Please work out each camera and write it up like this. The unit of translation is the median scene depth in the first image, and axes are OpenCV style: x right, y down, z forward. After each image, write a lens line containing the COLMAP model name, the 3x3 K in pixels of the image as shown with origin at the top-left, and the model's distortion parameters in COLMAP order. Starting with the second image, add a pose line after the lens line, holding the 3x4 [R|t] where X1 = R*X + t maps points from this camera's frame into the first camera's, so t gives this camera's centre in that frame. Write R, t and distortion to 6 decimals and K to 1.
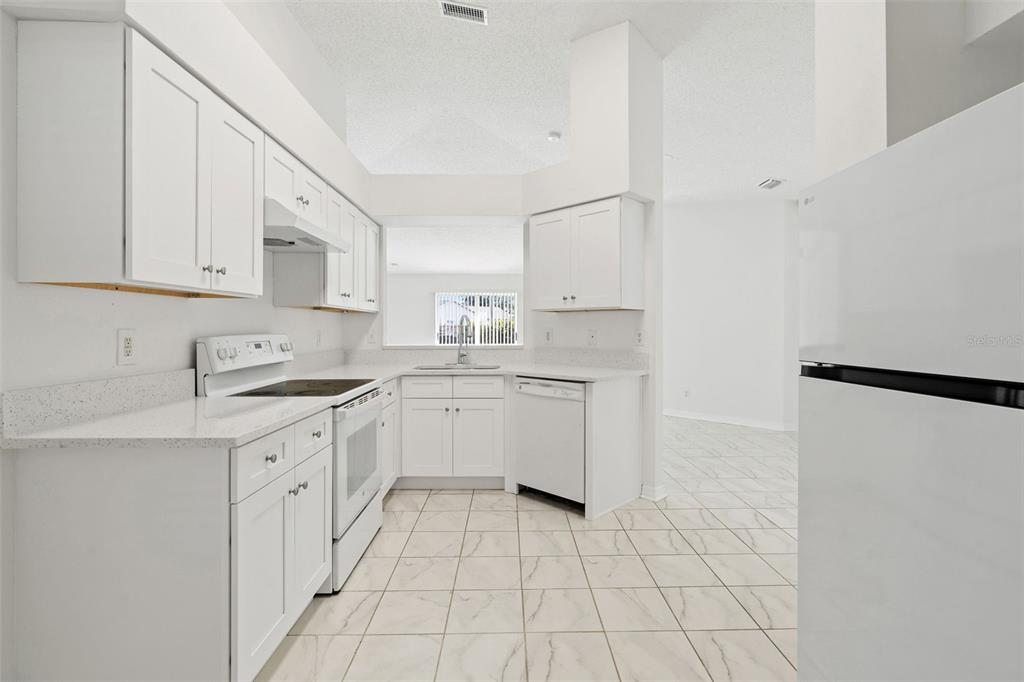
lens RADIAL K [[476.3, 0, 519.7], [0, 476.3, 330.5], [0, 0, 1]] dist [-0.007276, 0.001708]
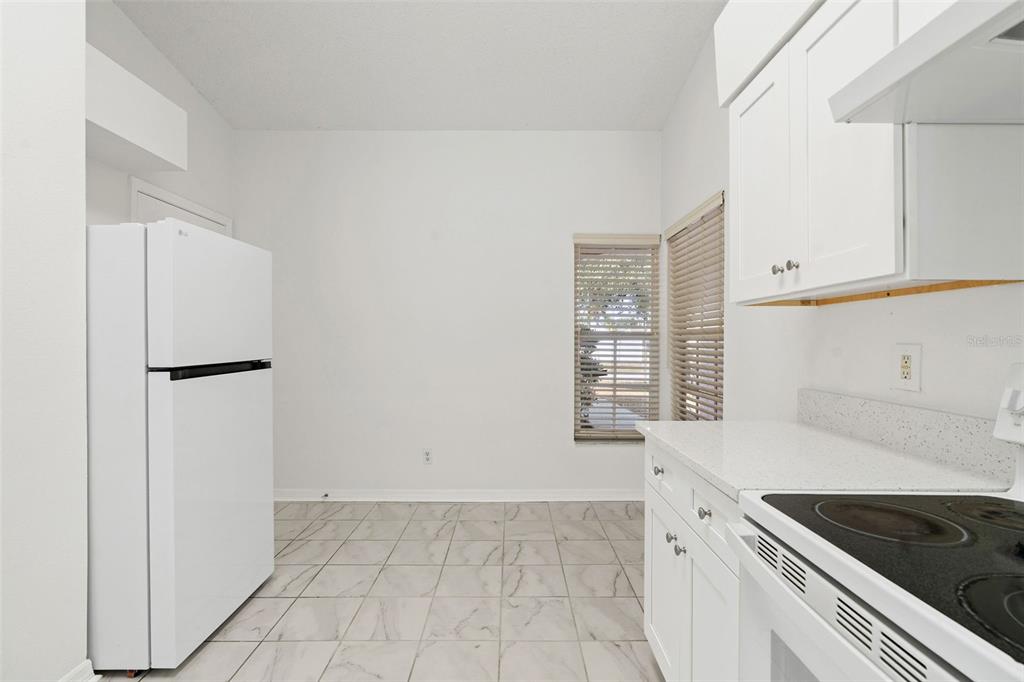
lens RADIAL K [[476.3, 0, 519.8], [0, 476.3, 338.0], [0, 0, 1]] dist [-0.007276, 0.001708]
pose [[-0.999903, -0.006059, 0.012577, -0.115942], [-0.006079, 0.999980, -0.001560, -0.003999], [-0.012567, -0.001636, -0.999920, 0.967067]]
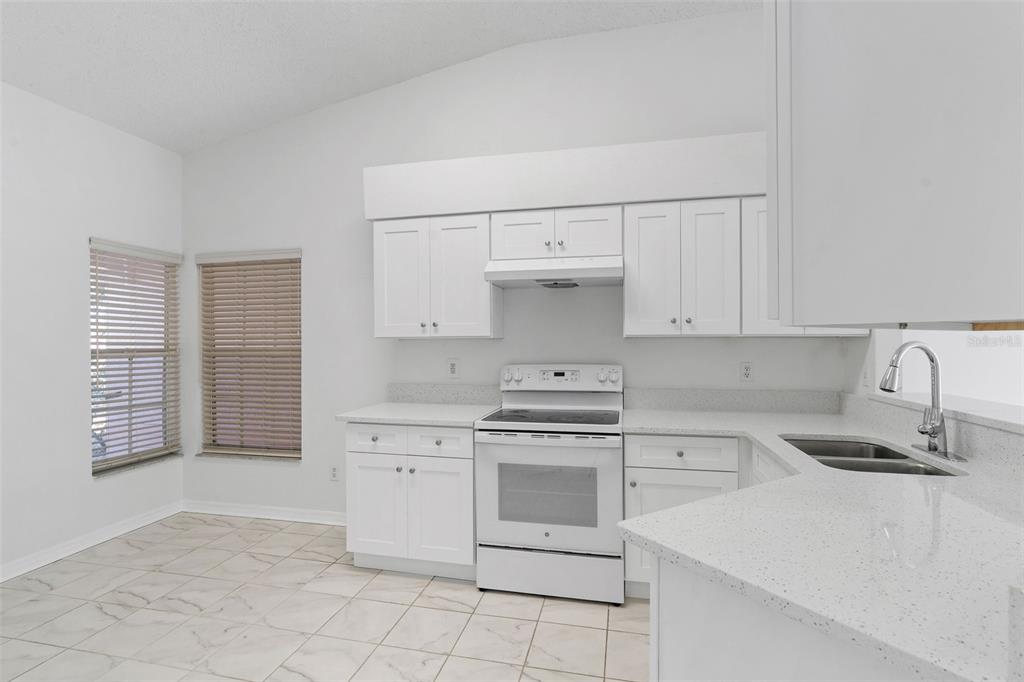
lens RADIAL K [[476.3, 0, 505.8], [0, 476.3, 339.5], [0, 0, 1]] dist [-0.007276, 0.001708]
pose [[-0.260129, -0.000692, -0.965574, 0.482300], [0.002734, 0.999995, -0.001453, -0.039901], [0.965570, -0.003018, -0.260125, 0.911864]]
